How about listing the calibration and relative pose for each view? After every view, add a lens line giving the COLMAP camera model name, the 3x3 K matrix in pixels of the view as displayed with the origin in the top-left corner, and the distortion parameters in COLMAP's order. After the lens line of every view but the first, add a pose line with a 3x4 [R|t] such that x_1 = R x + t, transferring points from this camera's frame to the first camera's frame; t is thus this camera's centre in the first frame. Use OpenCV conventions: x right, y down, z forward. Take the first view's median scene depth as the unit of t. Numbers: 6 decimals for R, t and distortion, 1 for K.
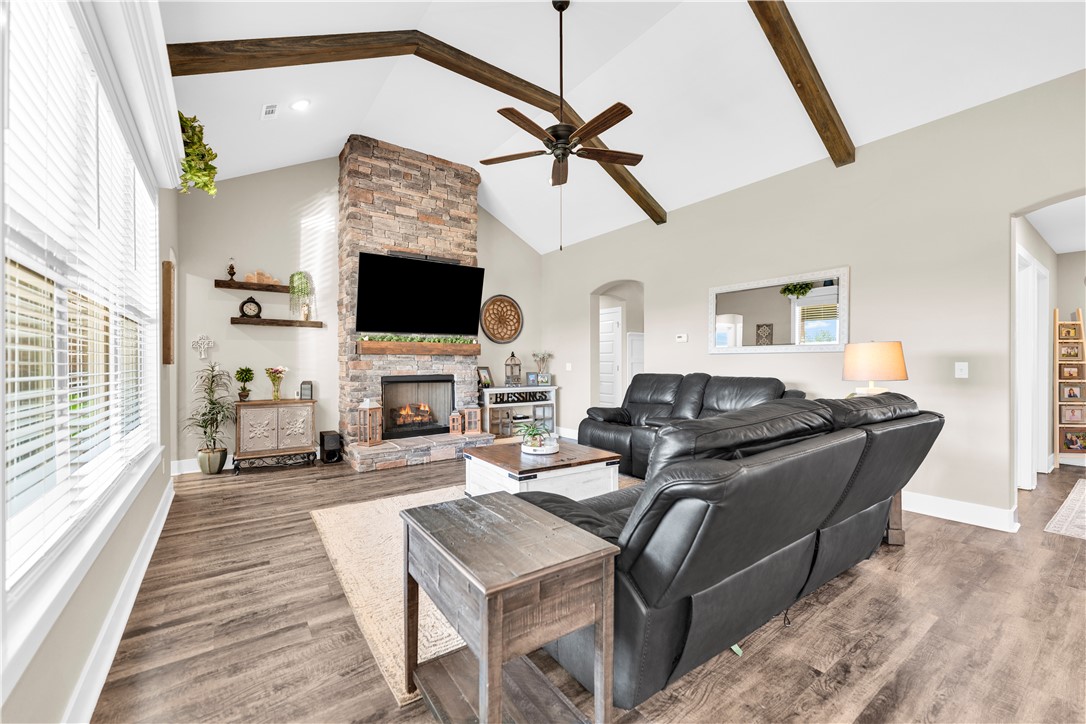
lens RADIAL K [[438.2, 0, 540.5], [0, 438.2, 366.8], [0, 0, 1]] dist [0.008838, -0.000115]
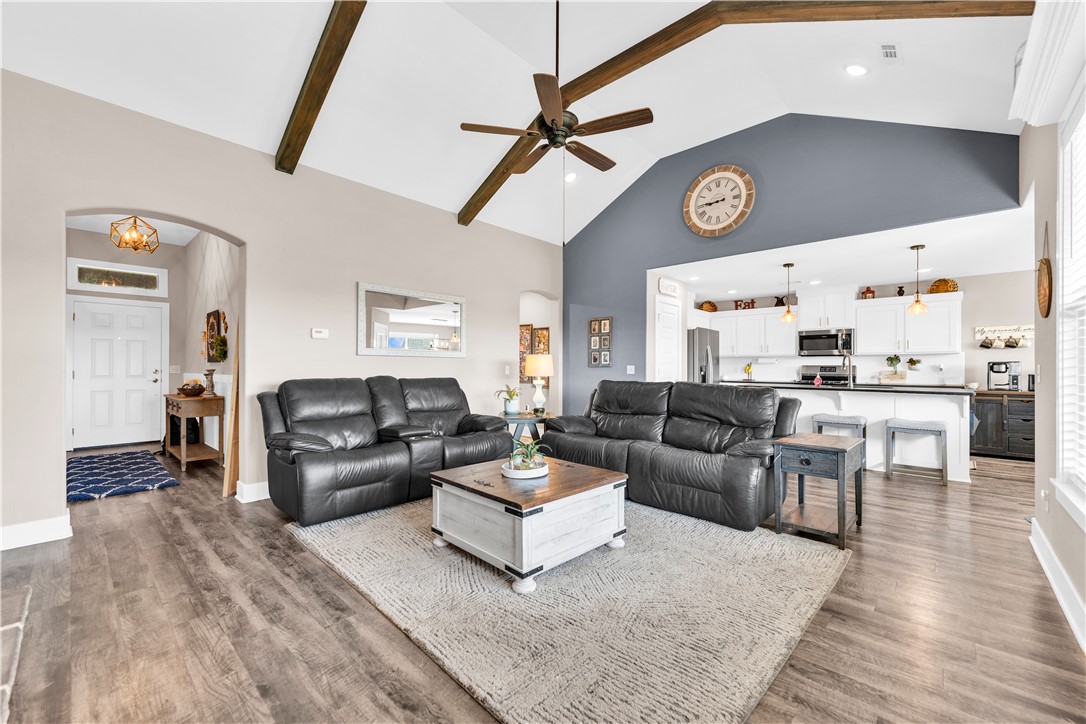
lens RADIAL K [[438.2, 0, 540.5], [0, 438.2, 366.8], [0, 0, 1]] dist [0.008838, -0.000115]
pose [[-0.198208, 0.002206, 0.980157, -0.913246], [0.002867, 0.999994, -0.001671, -0.004316], [-0.980156, 0.002478, -0.198214, 1.290272]]
